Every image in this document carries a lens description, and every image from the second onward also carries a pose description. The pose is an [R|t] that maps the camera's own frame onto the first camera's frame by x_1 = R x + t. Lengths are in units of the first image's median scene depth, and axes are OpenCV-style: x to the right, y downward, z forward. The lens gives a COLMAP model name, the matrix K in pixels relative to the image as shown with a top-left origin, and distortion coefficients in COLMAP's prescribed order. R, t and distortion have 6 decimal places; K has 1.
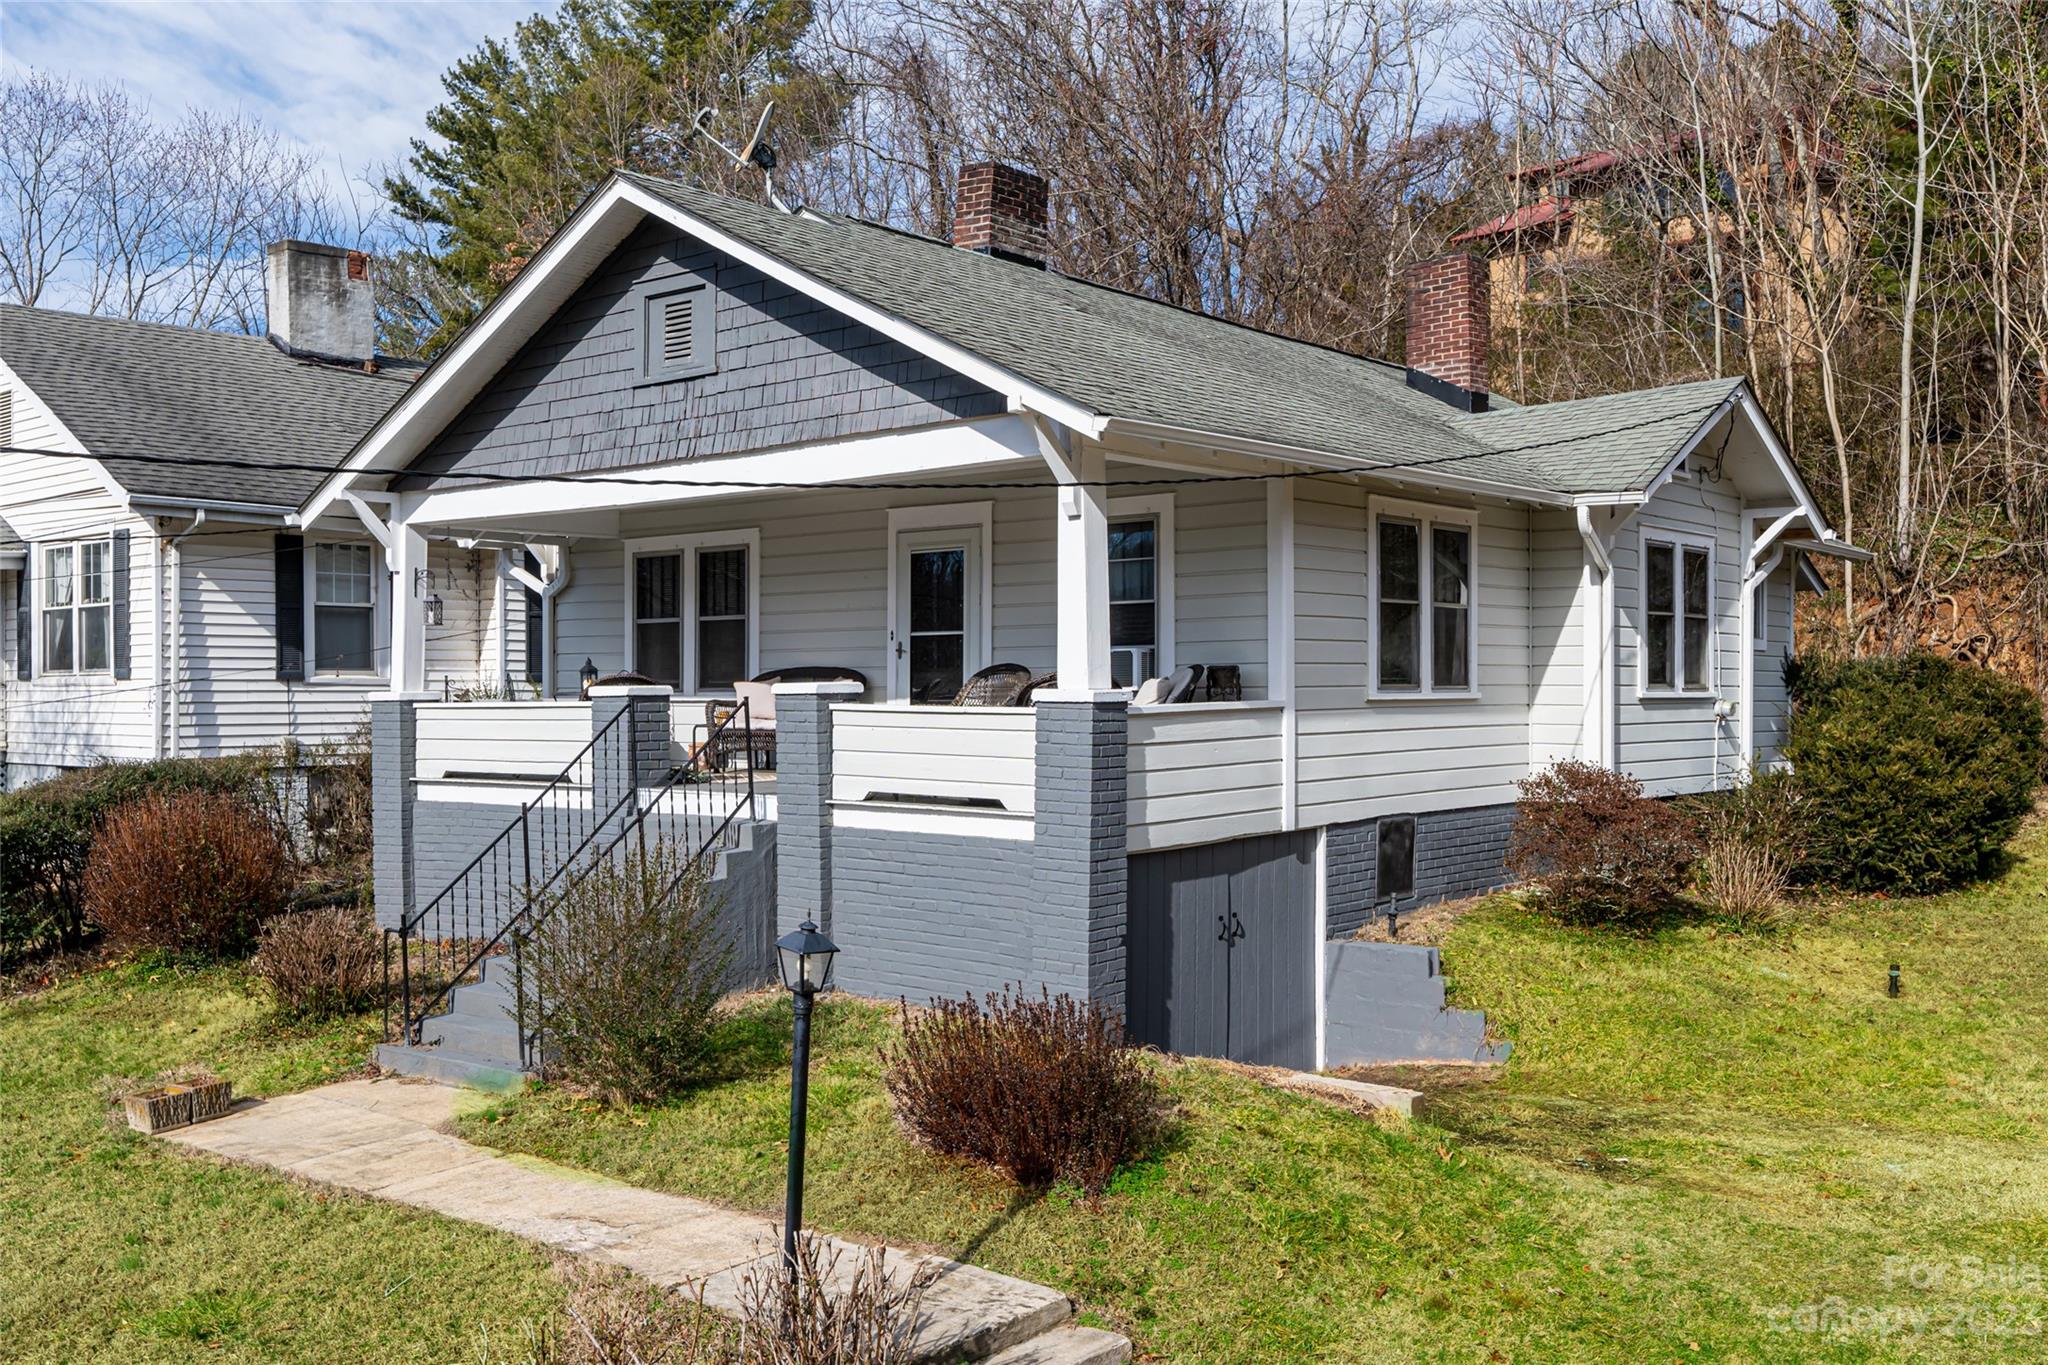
lens RADIAL K [[1853.0, 0, 1025.6], [0, 1853.0, 683.8], [0, 0, 1]] dist [0.005588, -0.000531]
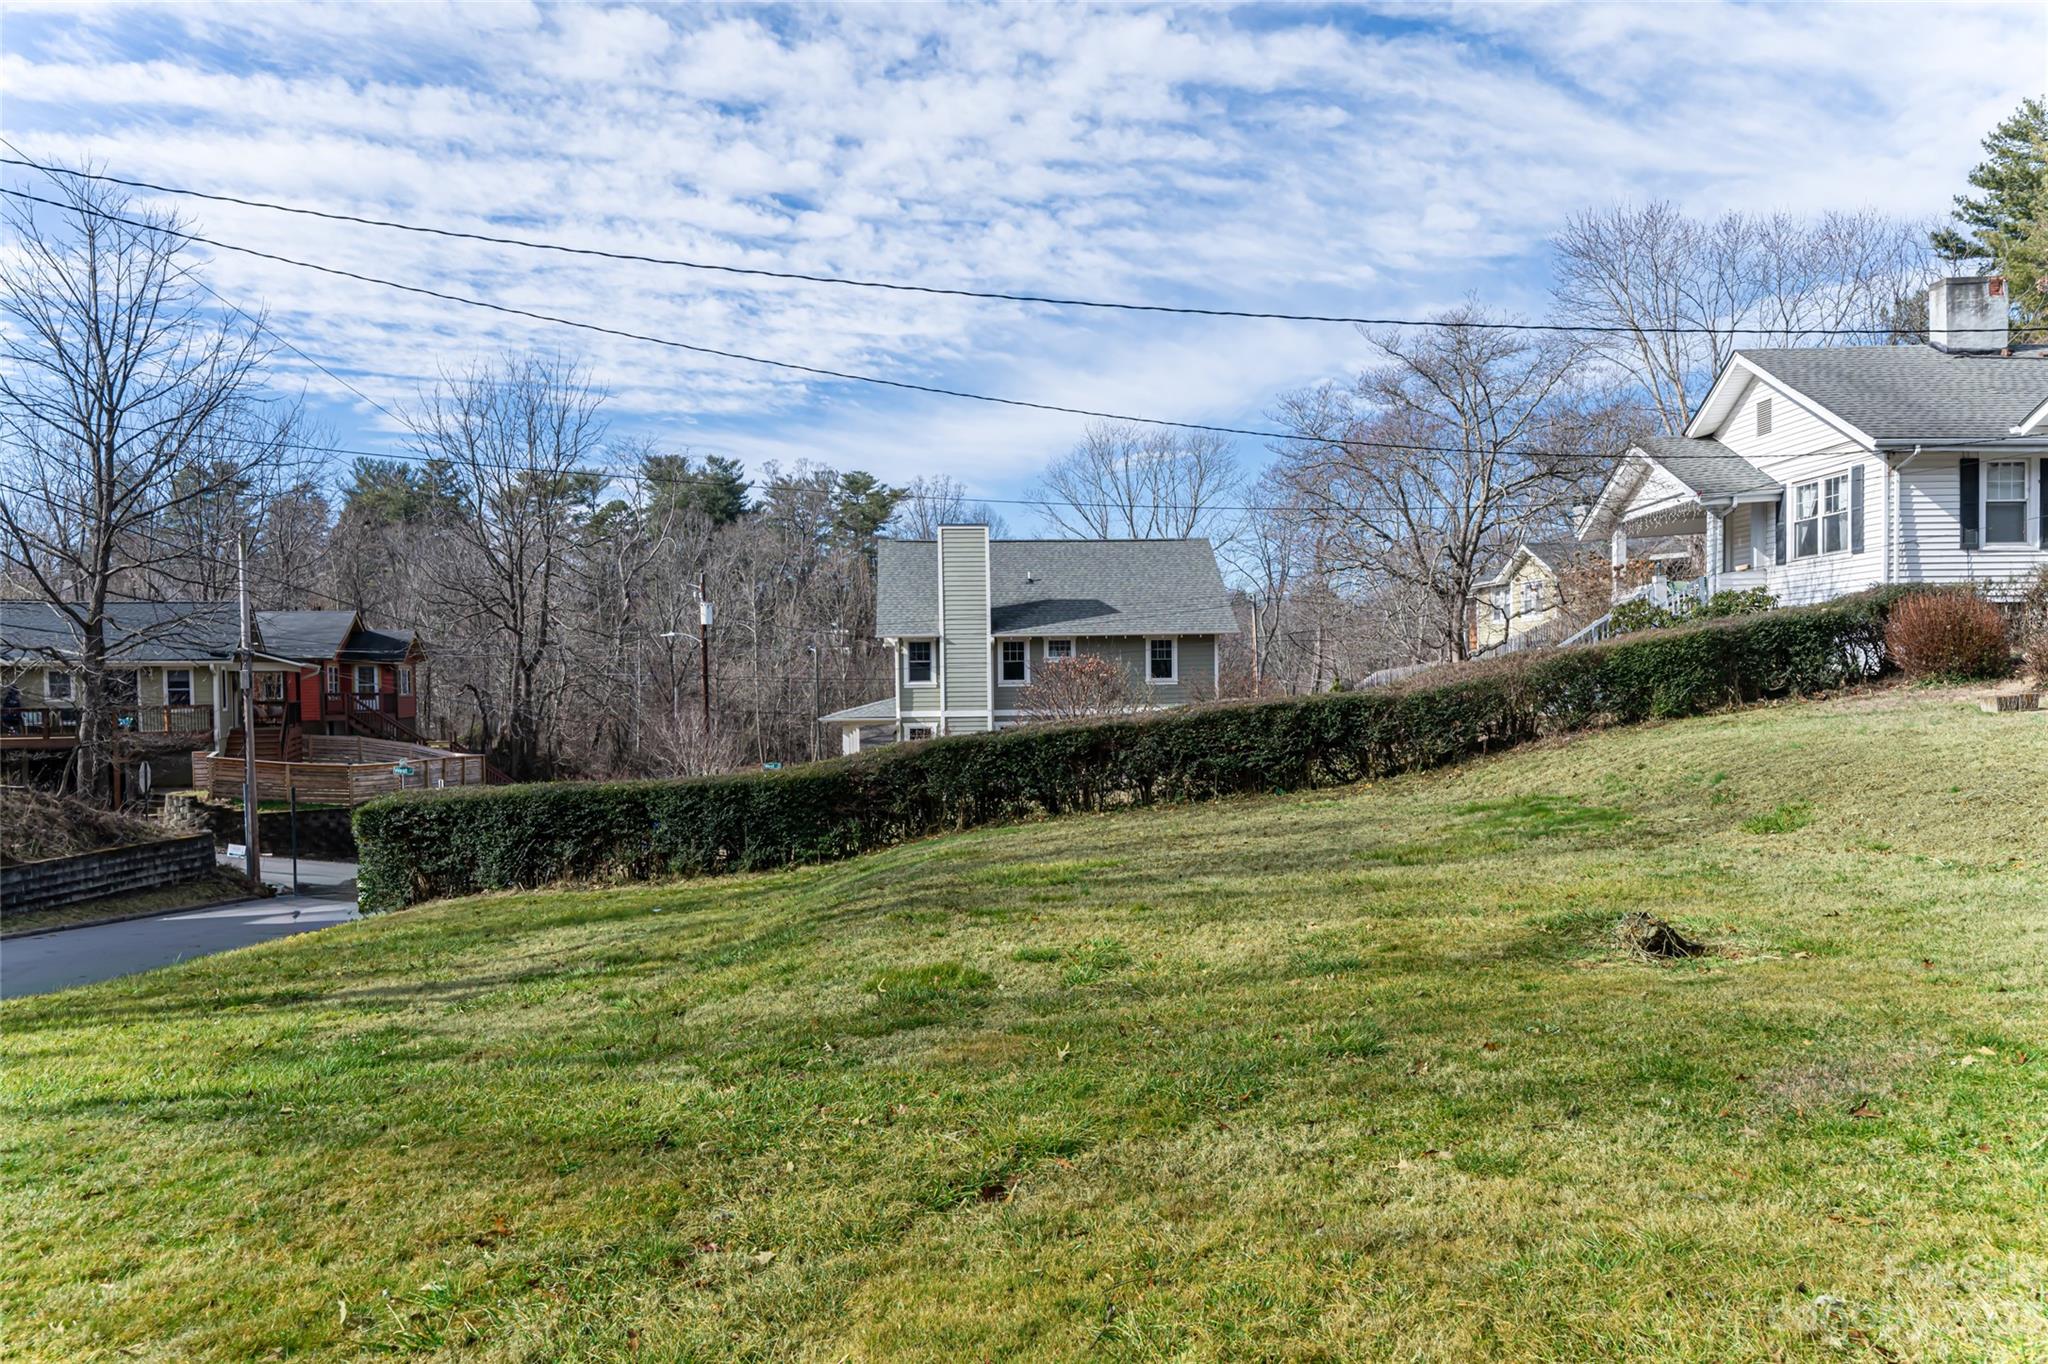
lens RADIAL K [[1392.2, 0, 1028.7], [0, 1392.2, 688.1], [0, 0, 1]] dist [-0.000189, -0.000101]
pose [[0.641558, 0.014379, -0.766940, 0.007432], [0.001276, 0.999803, 0.019812, 0.091815], [0.767074, -0.013690, 0.641413, -0.393620]]
